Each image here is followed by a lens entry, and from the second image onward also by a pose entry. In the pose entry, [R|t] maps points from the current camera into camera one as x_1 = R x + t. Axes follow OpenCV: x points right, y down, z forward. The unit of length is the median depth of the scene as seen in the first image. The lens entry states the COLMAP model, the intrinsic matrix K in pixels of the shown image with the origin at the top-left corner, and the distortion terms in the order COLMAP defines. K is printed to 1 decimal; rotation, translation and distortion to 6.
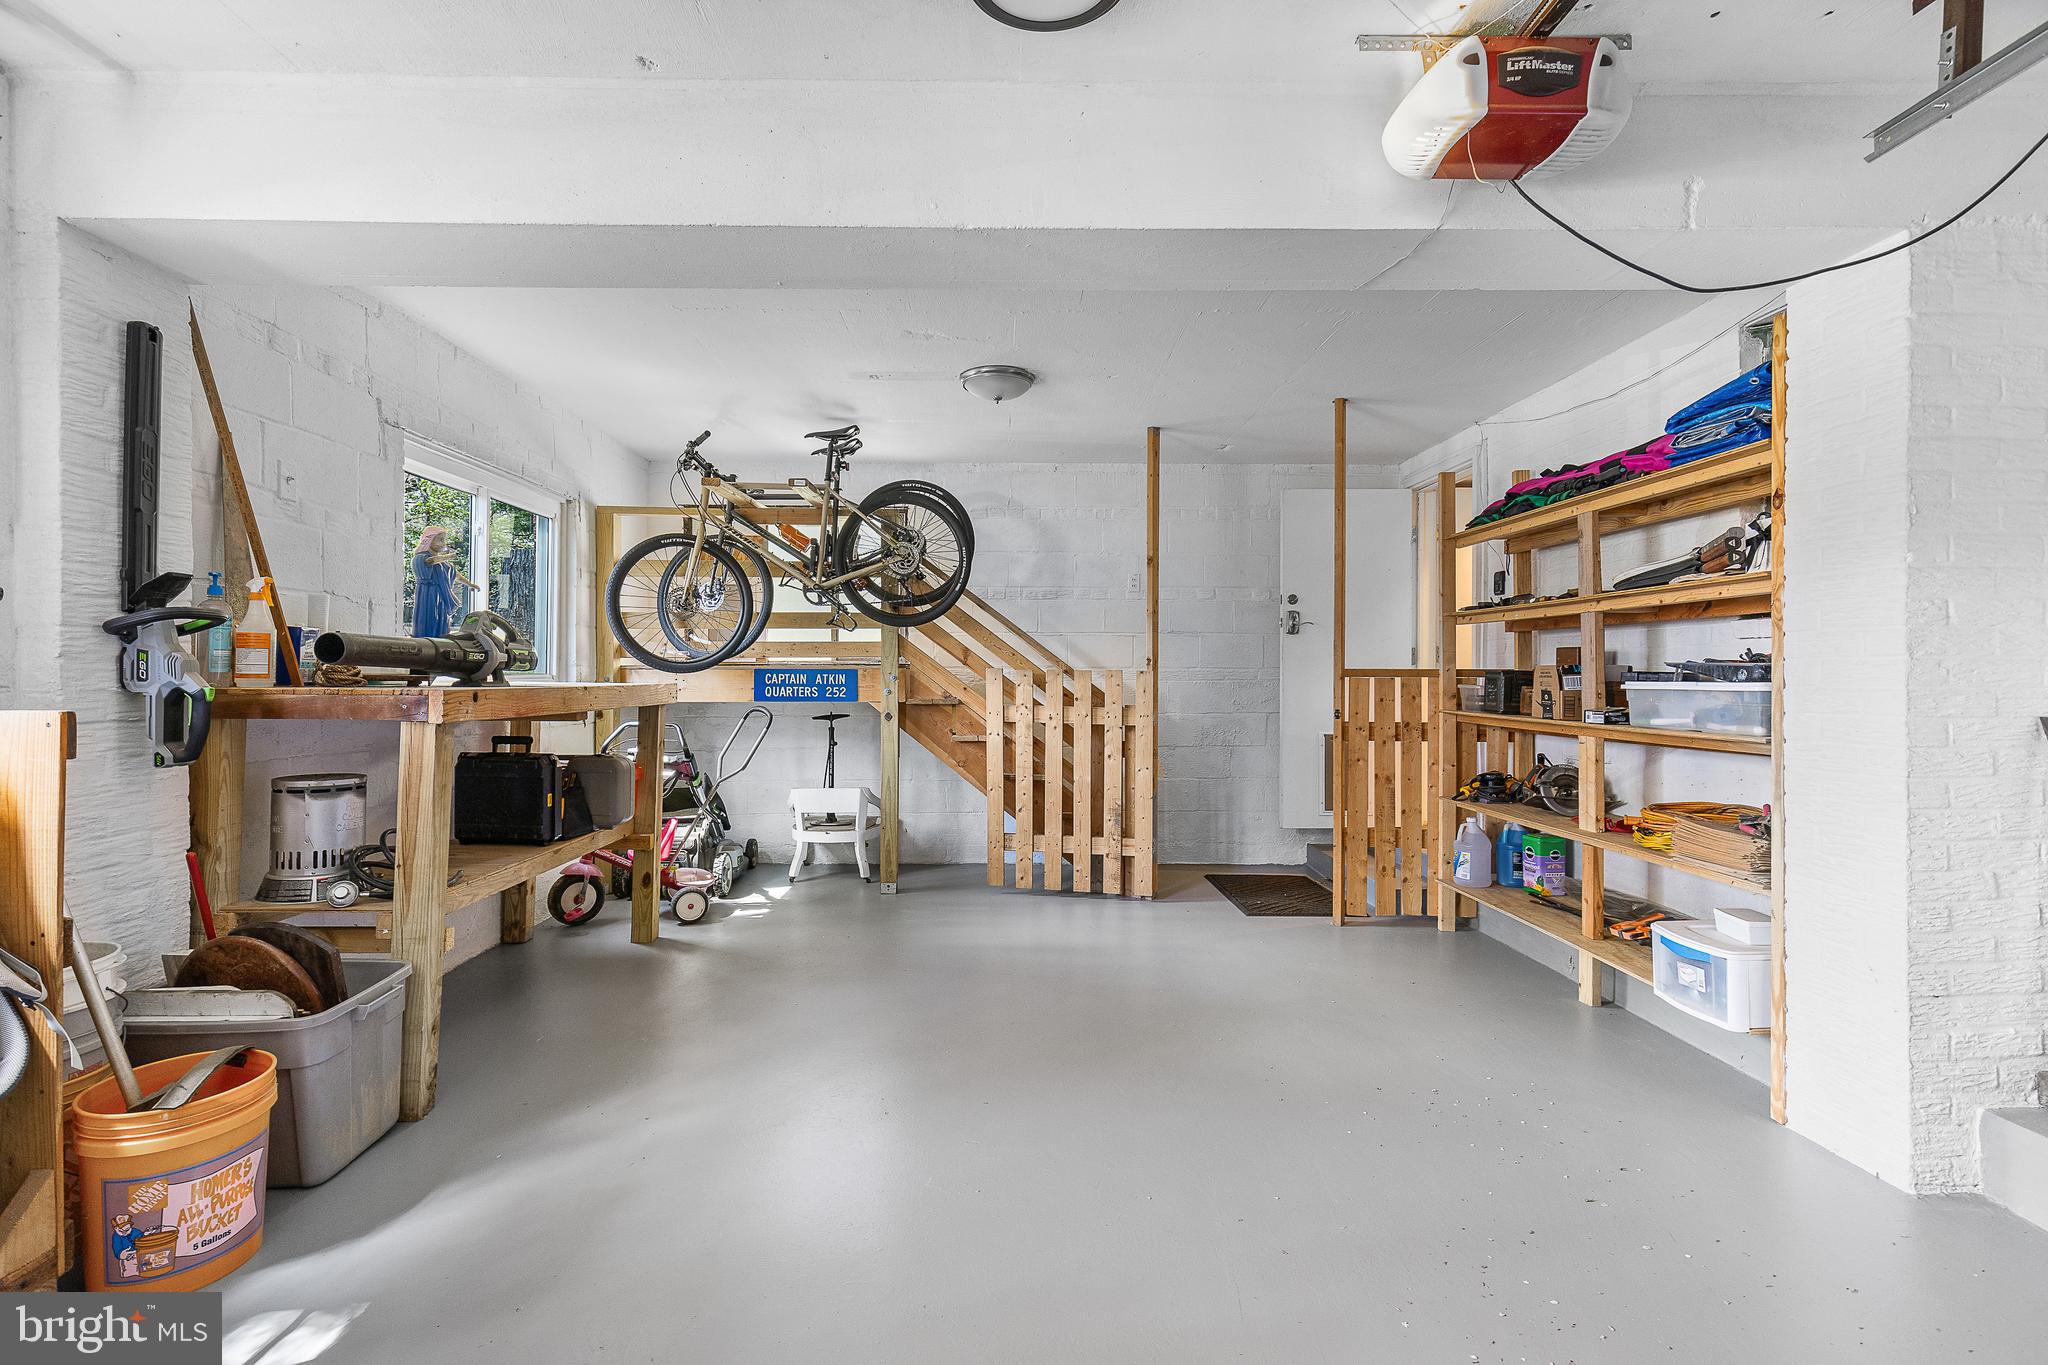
lens RADIAL K [[939.7, 0, 1045.4], [0, 939.7, 675.0], [0, 0, 1]] dist [0.003688, -0.000194]
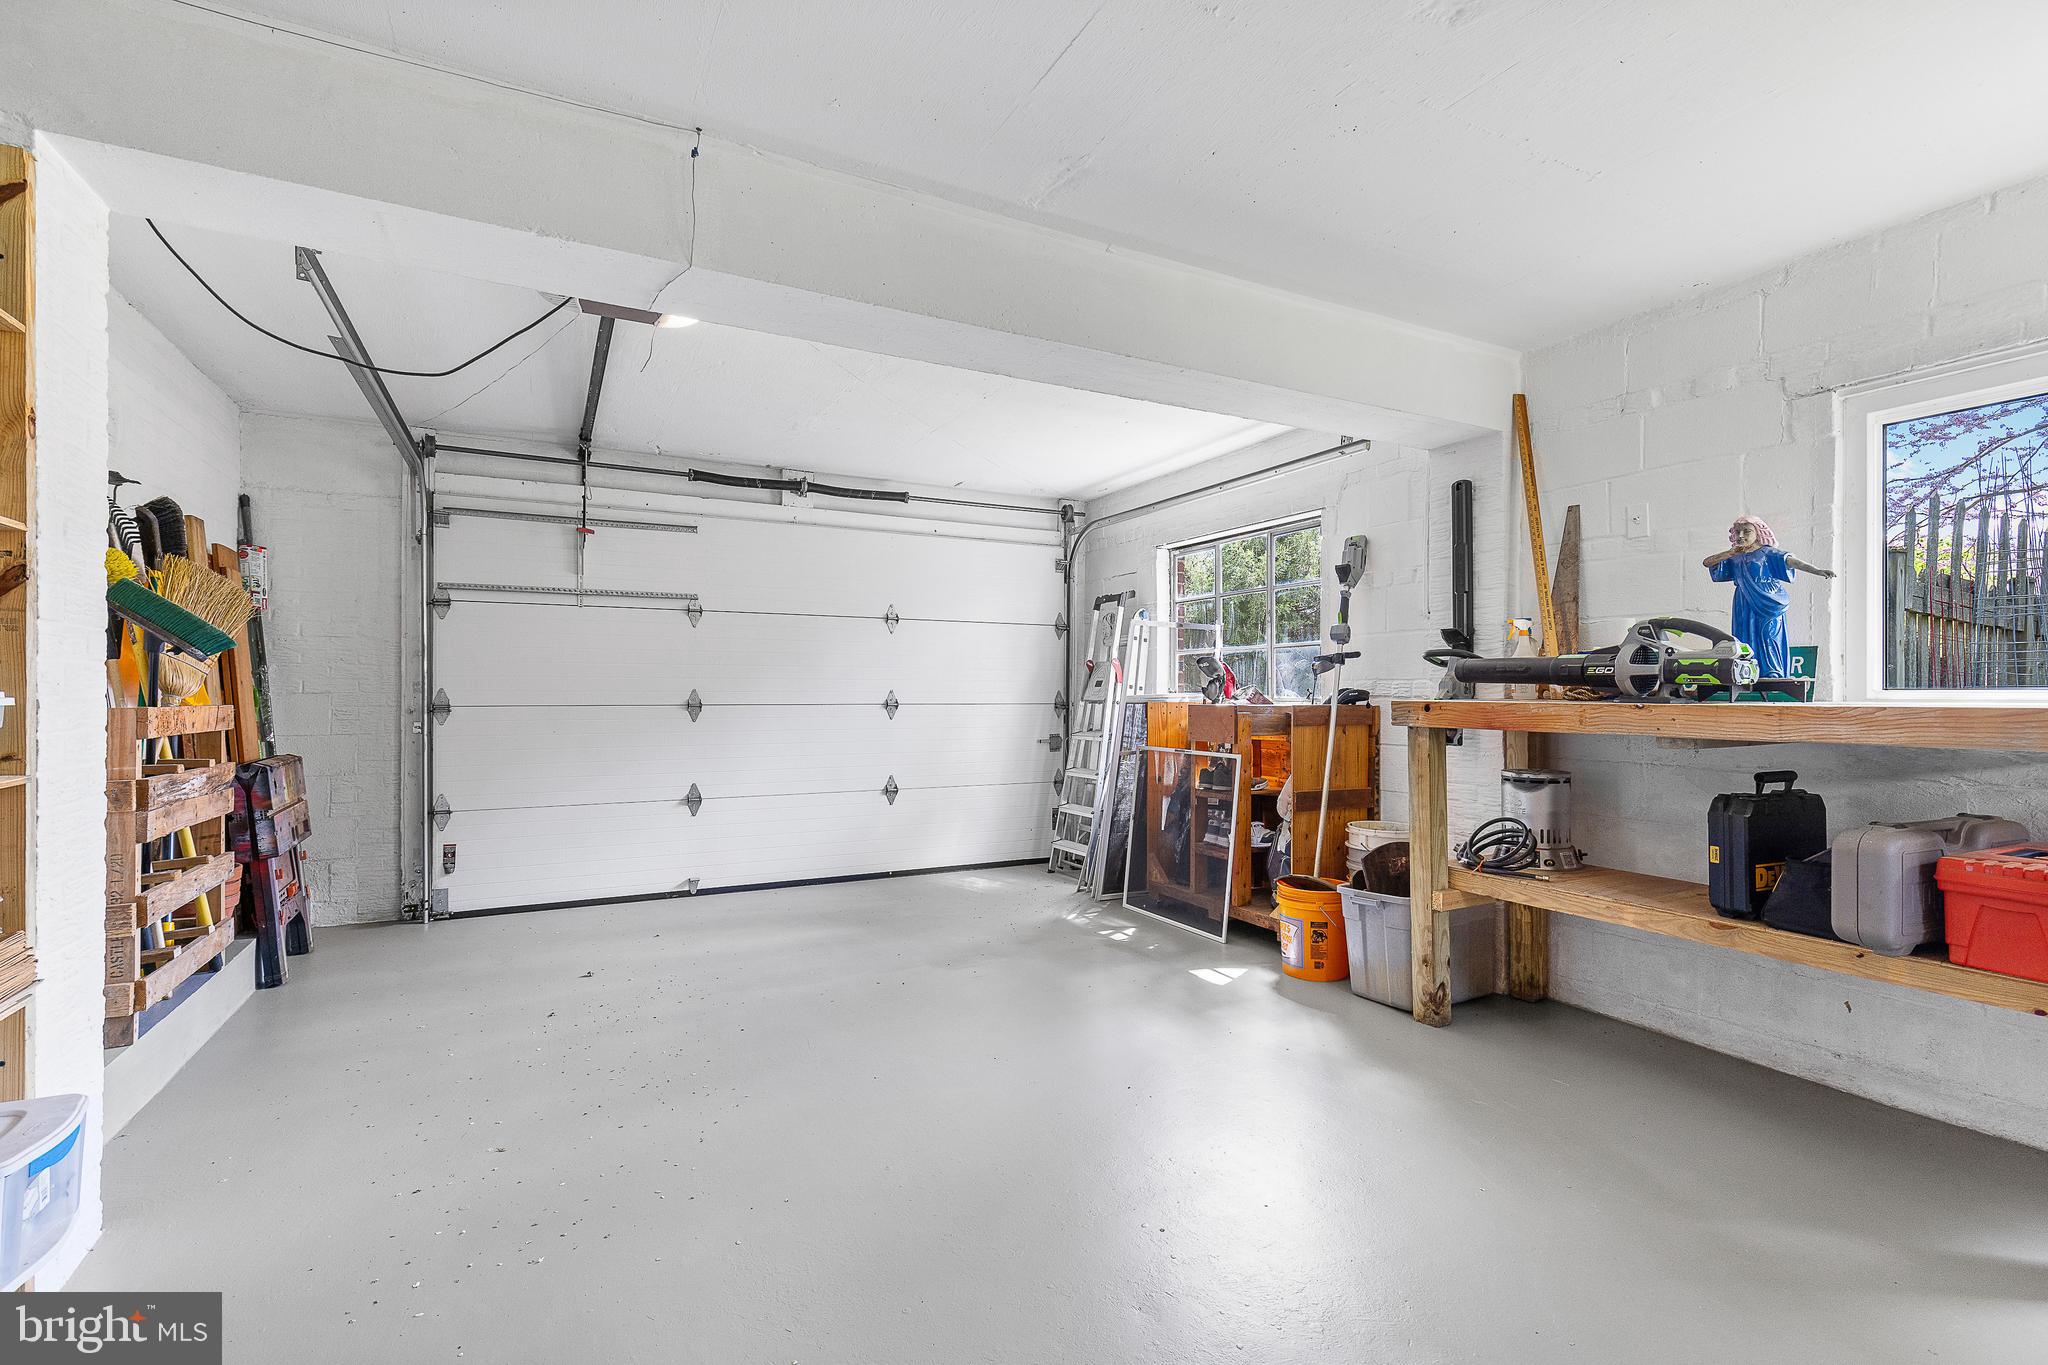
lens RADIAL K [[939.7, 0, 1045.4], [0, 939.7, 675.0], [0, 0, 1]] dist [0.003688, -0.000194]
pose [[-0.911763, -0.001115, -0.410715, 0.274418], [0.001864, 0.999975, -0.006853, -0.011580], [0.410712, -0.007014, -0.911738, 1.507237]]
